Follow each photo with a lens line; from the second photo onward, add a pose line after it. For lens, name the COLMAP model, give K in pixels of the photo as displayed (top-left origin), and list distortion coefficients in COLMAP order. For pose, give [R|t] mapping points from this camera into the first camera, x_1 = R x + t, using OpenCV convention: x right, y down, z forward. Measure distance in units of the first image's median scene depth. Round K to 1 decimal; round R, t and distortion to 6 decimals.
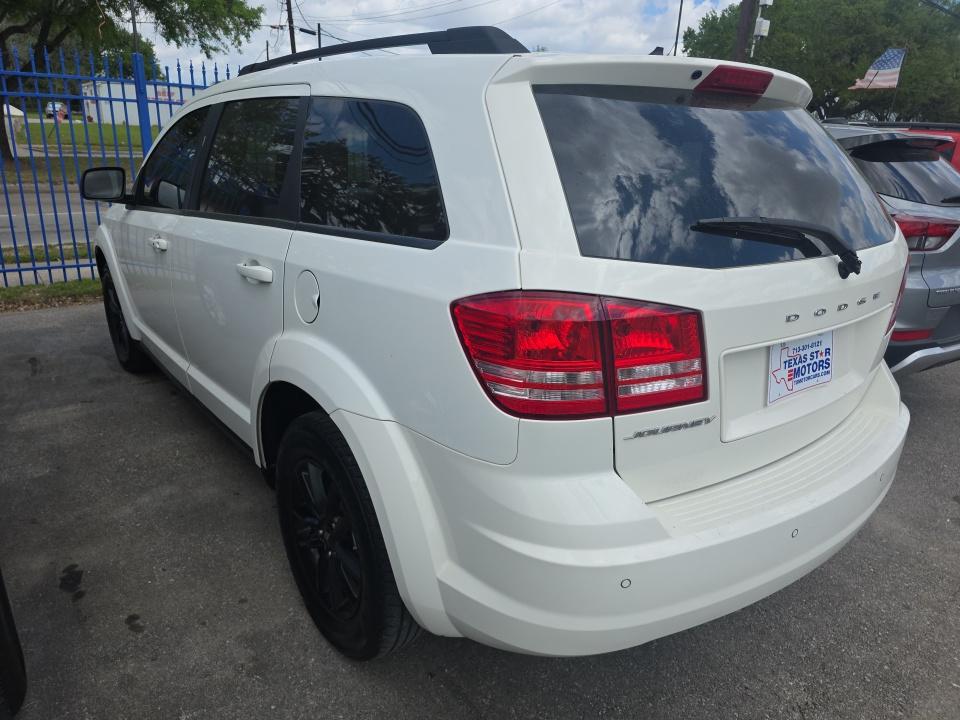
lens RADIAL K [[732.2, 0, 480.0], [0, 732.2, 360.0], [0, 0, 1]] dist [-0.004078, -0.007425]
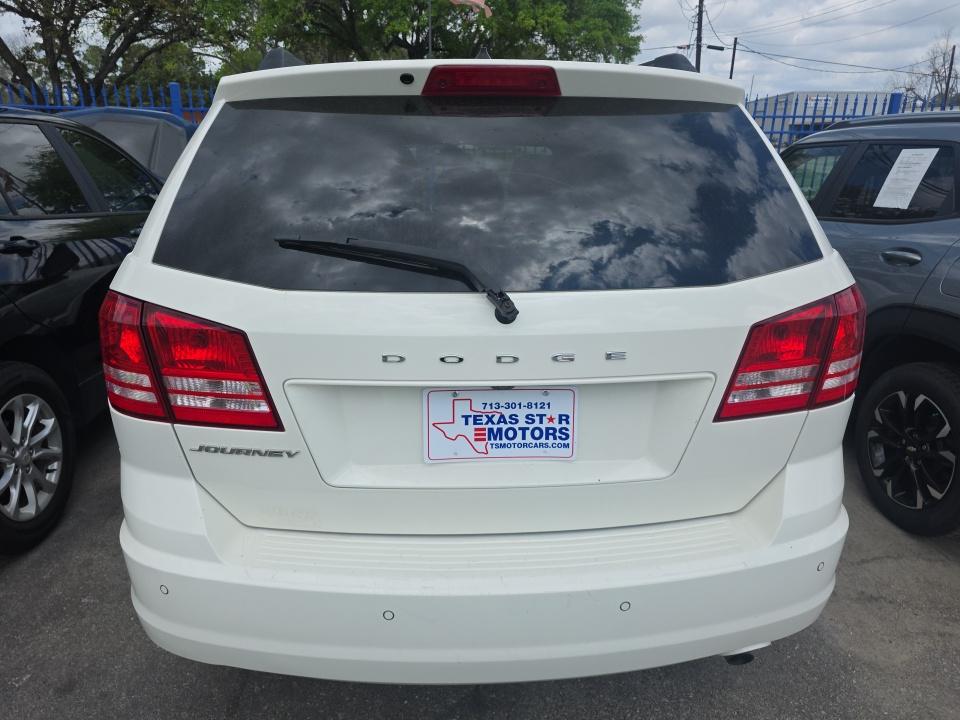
lens RADIAL K [[732.2, 0, 480.0], [0, 732.2, 360.0], [0, 0, 1]] dist [-0.004078, -0.007425]
pose [[0.814072, 0.144308, -0.562550, 0.898437], [-0.158080, 0.987123, 0.024463, -0.084165], [0.558837, 0.069013, 0.826401, 0.325307]]
